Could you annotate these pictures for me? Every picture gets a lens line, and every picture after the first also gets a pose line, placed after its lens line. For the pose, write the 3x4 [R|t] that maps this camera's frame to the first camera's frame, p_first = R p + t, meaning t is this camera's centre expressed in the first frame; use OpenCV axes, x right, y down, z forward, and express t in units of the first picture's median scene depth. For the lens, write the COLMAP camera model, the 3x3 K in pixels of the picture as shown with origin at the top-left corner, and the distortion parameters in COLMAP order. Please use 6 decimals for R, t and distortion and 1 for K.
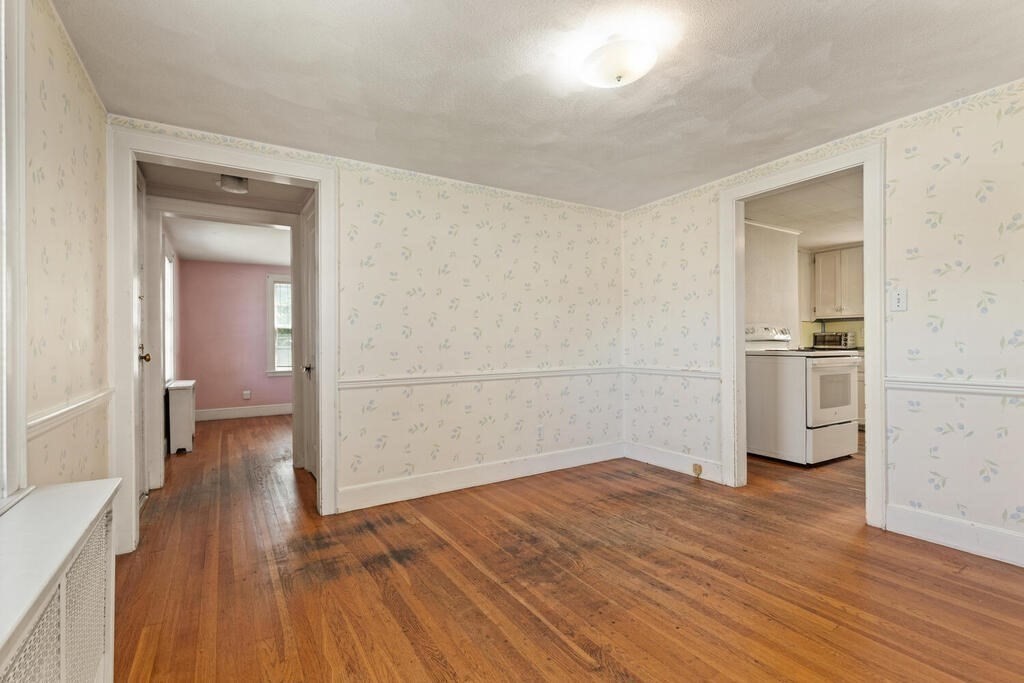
lens RADIAL K [[464.8, 0, 515.9], [0, 464.8, 343.1], [0, 0, 1]] dist [0.000911, 0.000054]
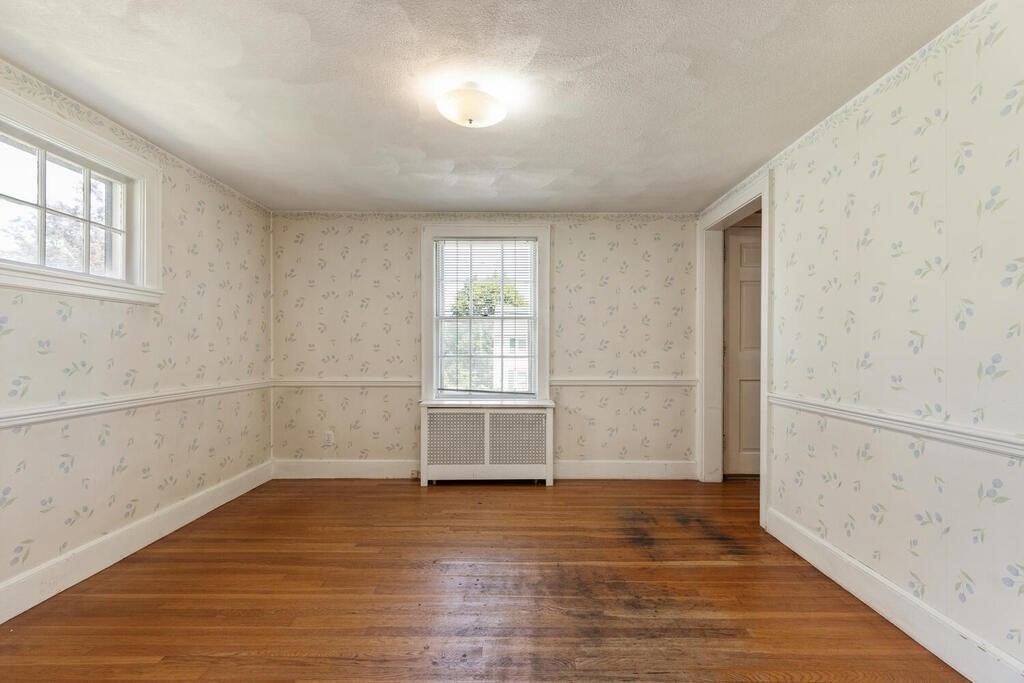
lens RADIAL K [[459.0, 0, 512.5], [0, 459.0, 347.9], [0, 0, 1]] dist [0.002637, 0.000136]
pose [[-0.539125, 0.009658, -0.842170, 0.748621], [0.000860, 0.999940, 0.010917, -0.026738], [0.842225, 0.005161, -0.539101, 1.145535]]
